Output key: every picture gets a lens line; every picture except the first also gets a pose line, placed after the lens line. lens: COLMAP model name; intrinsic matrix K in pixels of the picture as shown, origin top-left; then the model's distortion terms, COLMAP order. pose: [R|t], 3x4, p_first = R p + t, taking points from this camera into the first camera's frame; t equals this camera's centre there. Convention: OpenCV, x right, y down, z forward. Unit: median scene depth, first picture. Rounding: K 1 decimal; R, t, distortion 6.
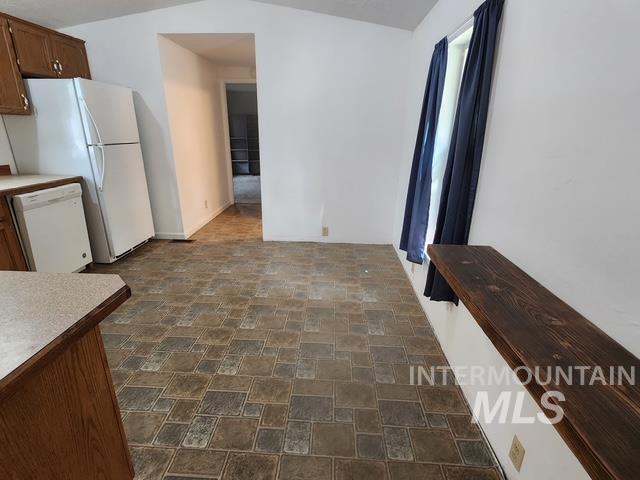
lens RADIAL K [[325.4, 0, 315.3], [0, 325.4, 240.3], [0, 0, 1]] dist [0.019602, 0.000901]
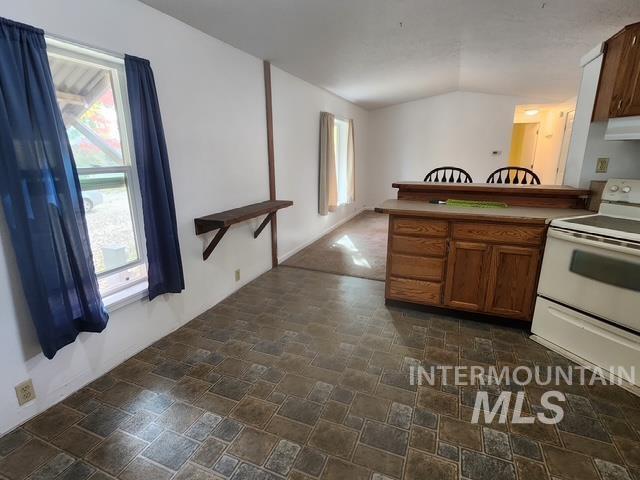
lens RADIAL K [[325.4, 0, 315.2], [0, 325.4, 238.6], [0, 0, 1]] dist [0.019602, 0.000901]
pose [[-0.937548, -0.102294, 0.332474, -0.390828], [0.098878, 0.837988, 0.536655, -0.464870], [-0.333506, 0.536015, -0.775540, 1.338470]]
